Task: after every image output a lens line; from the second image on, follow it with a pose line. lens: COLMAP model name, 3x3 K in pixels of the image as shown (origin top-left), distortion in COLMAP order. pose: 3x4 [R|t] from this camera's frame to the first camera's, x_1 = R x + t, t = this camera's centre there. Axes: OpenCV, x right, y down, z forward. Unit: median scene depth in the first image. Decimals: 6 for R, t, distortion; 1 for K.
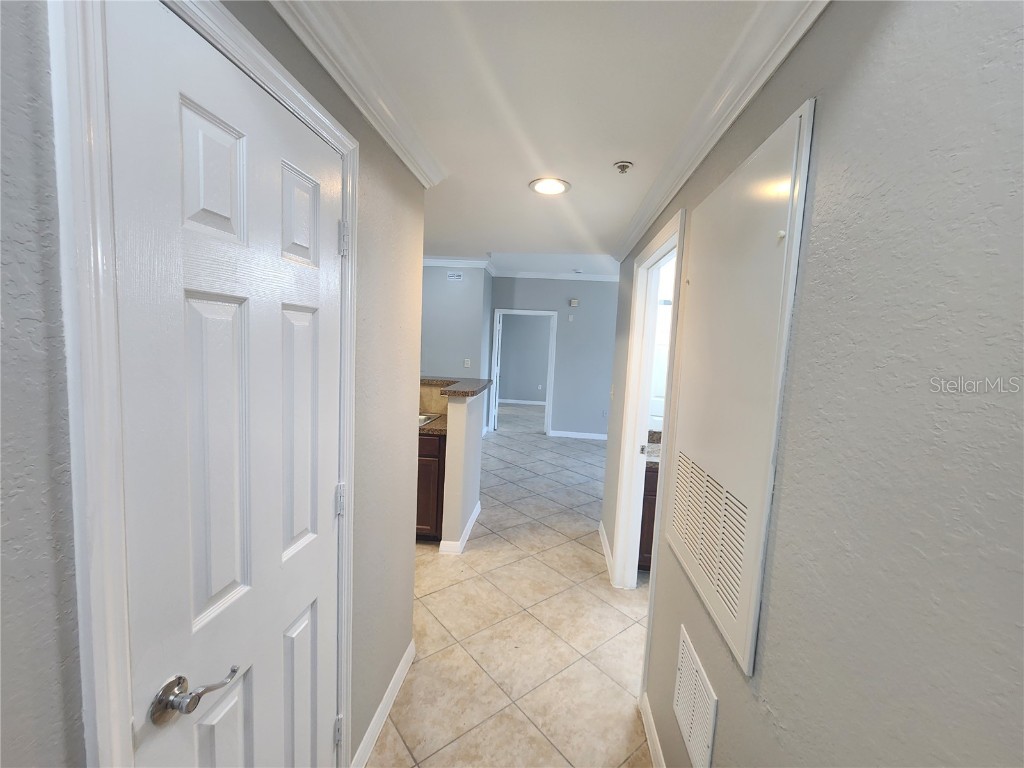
lens RADIAL K [[424.9, 0, 514.8], [0, 424.9, 382.7], [0, 0, 1]] dist [-0.003750, 0.001034]
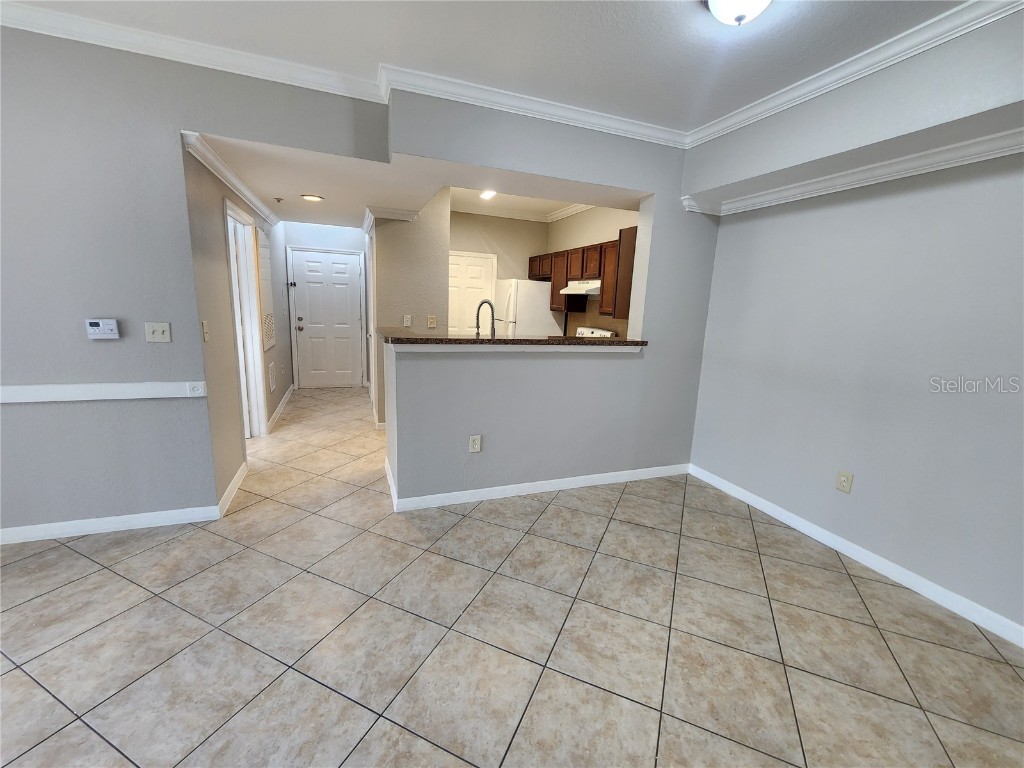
lens RADIAL K [[424.9, 0, 515.6], [0, 424.9, 381.1], [0, 0, 1]] dist [-0.003750, 0.001034]
pose [[-0.888997, -0.006072, -0.457873, 0.054151], [-0.132148, 0.960771, 0.243836, -0.096005], [0.438431, 0.277277, -0.854925, 1.230457]]
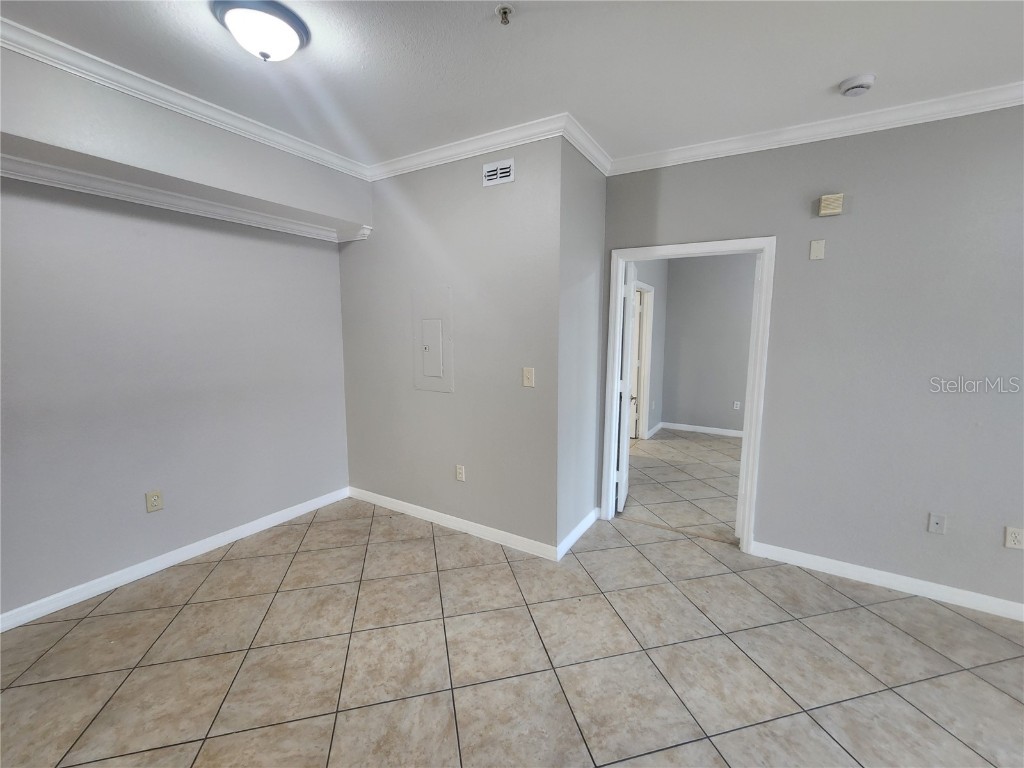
lens RADIAL K [[424.9, 0, 519.1], [0, 424.9, 384.6], [0, 0, 1]] dist [-0.003750, 0.001034]
pose [[0.905431, 0.009305, -0.424391, 0.073172], [0.000473, 0.999737, 0.022930, -0.058992], [0.424493, -0.020962, 0.905189, 0.746024]]
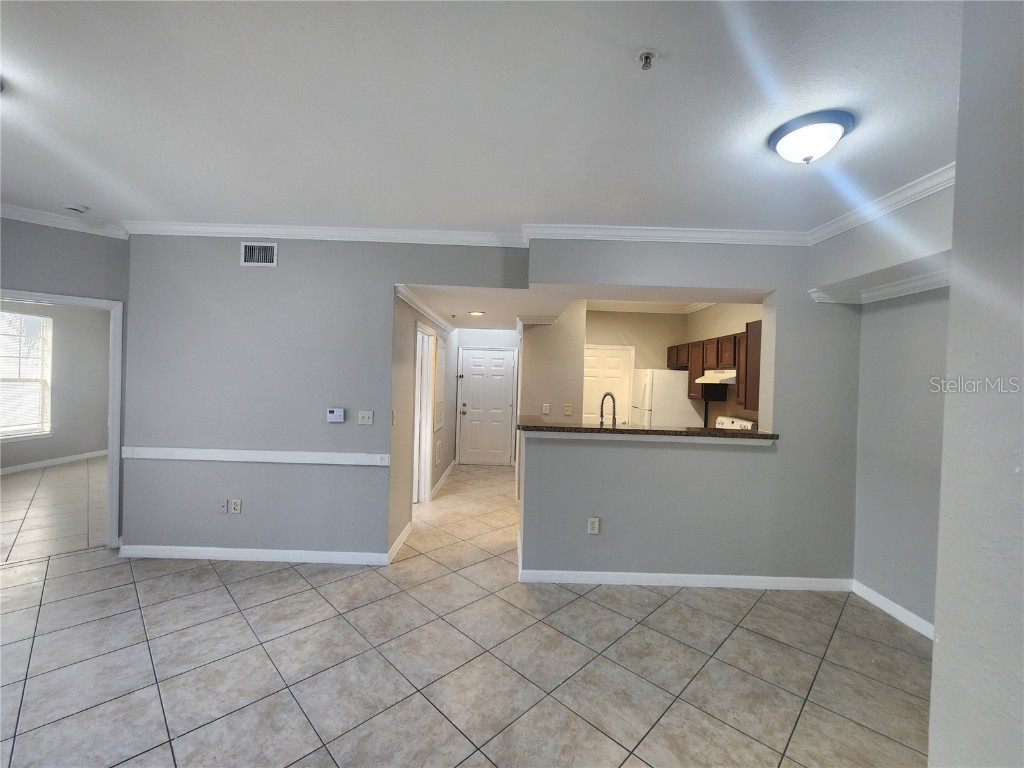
lens RADIAL K [[424.9, 0, 514.7], [0, 424.9, 379.4], [0, 0, 1]] dist [-0.003750, 0.001034]
pose [[-0.991190, -0.083496, -0.102816, 0.033811], [-0.092955, 0.991509, 0.090933, -0.122414], [0.094350, 0.099689, -0.990535, 1.315100]]
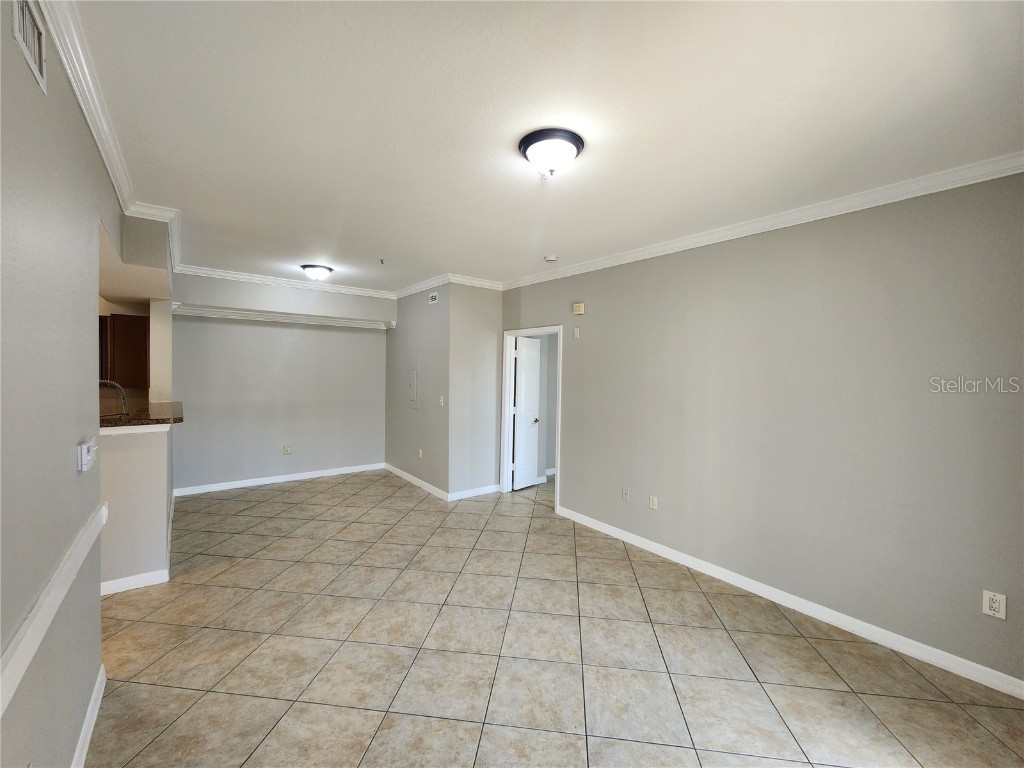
lens RADIAL K [[424.9, 0, 514.1], [0, 424.9, 377.7], [0, 0, 1]] dist [-0.003750, 0.001034]
pose [[0.688120, -0.030241, -0.724967, 0.702900], [-0.046738, 0.995209, -0.085877, -0.032004], [0.724091, 0.092977, 0.683409, 0.661318]]
